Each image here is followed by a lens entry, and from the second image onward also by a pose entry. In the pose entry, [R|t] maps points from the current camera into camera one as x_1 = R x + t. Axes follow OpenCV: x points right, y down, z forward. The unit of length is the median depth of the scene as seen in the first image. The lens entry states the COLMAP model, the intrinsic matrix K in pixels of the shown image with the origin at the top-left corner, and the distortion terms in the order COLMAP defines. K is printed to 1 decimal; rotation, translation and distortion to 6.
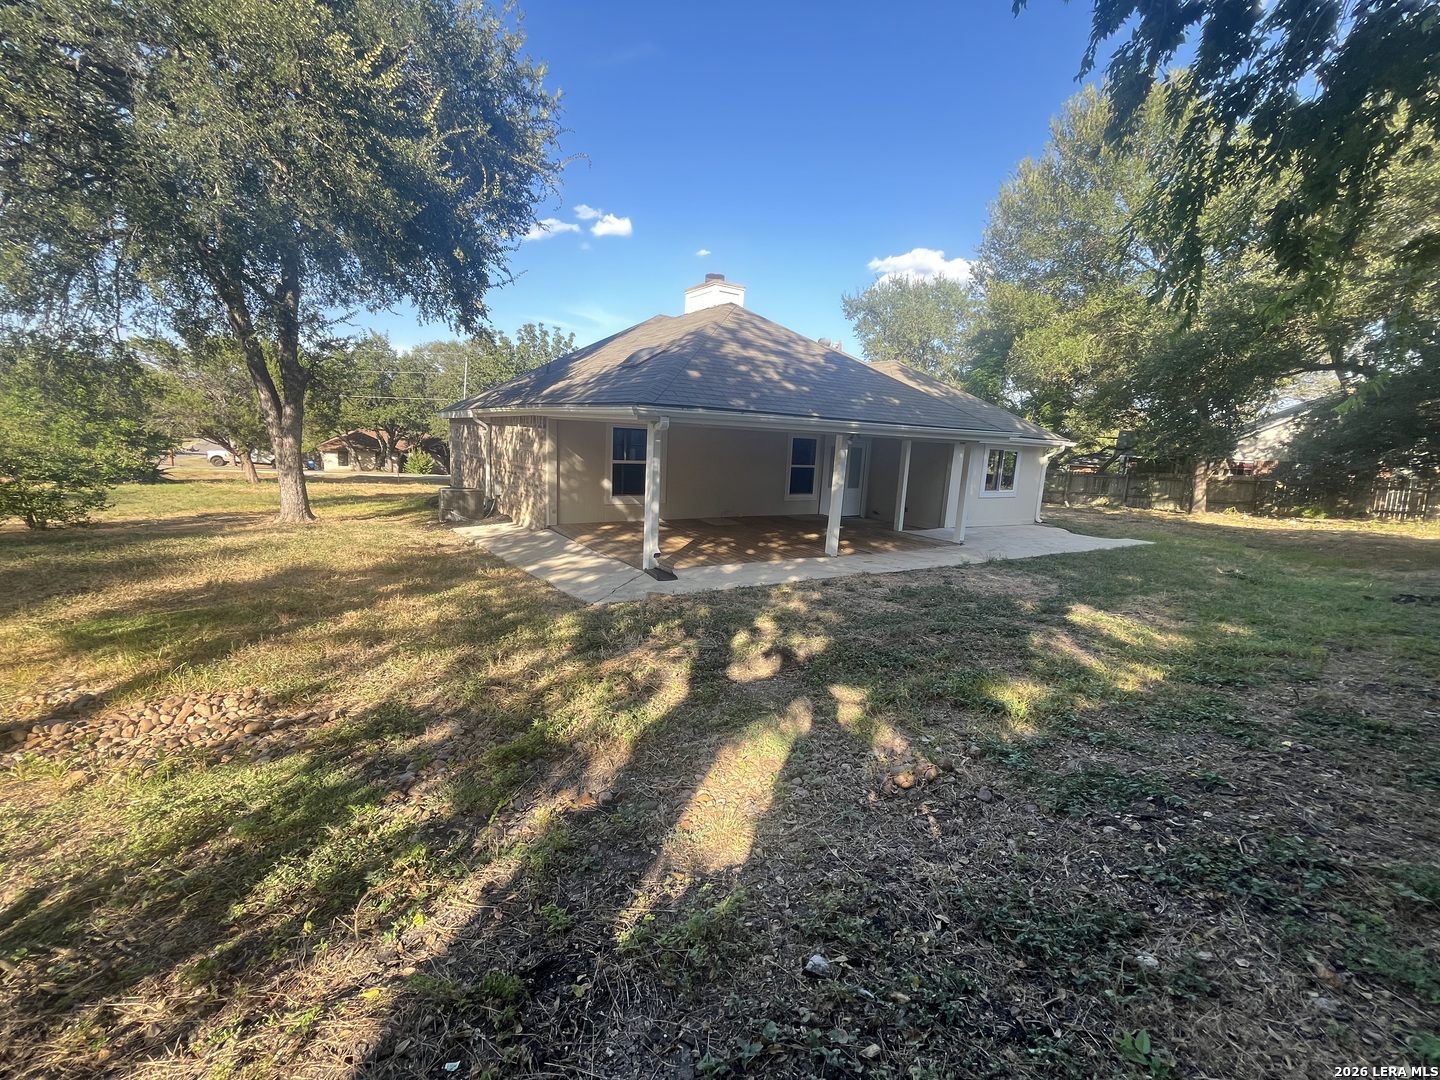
lens RADIAL K [[581.6, 0, 720.0], [0, 581.6, 540.0], [0, 0, 1]] dist [-0.000520, -0.000227]
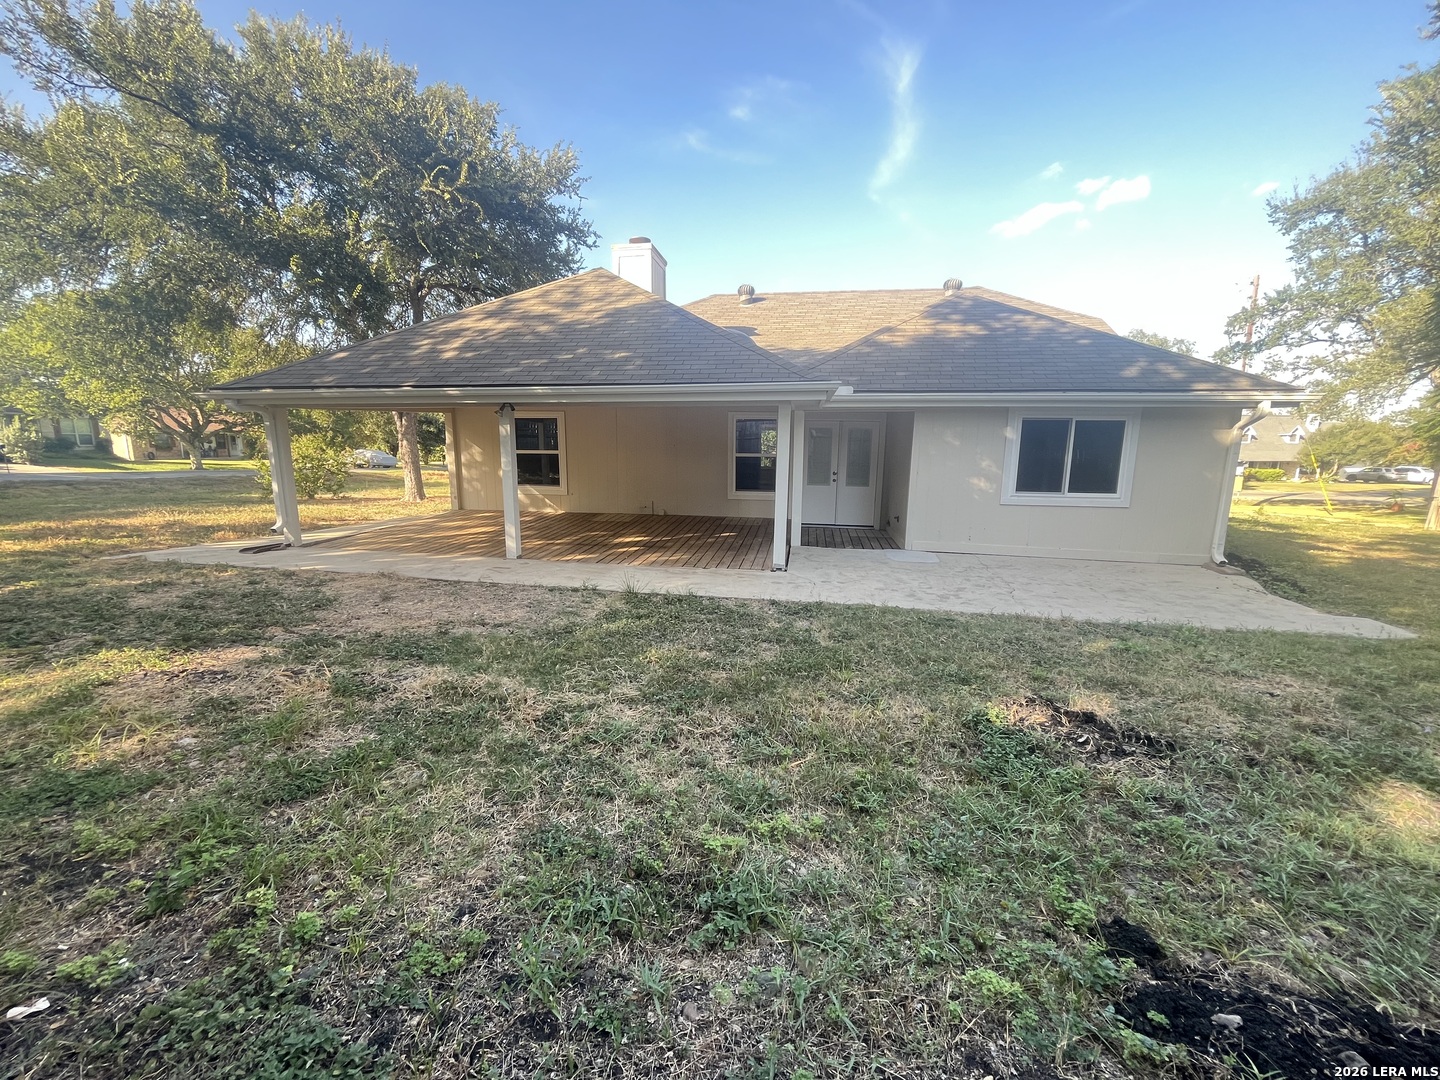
lens RADIAL K [[581.6, 0, 720.0], [0, 581.6, 540.0], [0, 0, 1]] dist [-0.000520, -0.000227]
pose [[0.737087, 0.074216, -0.671710, 0.702802], [-0.085525, 0.996204, 0.016219, -0.026276], [0.670364, 0.045493, 0.740636, 0.445710]]
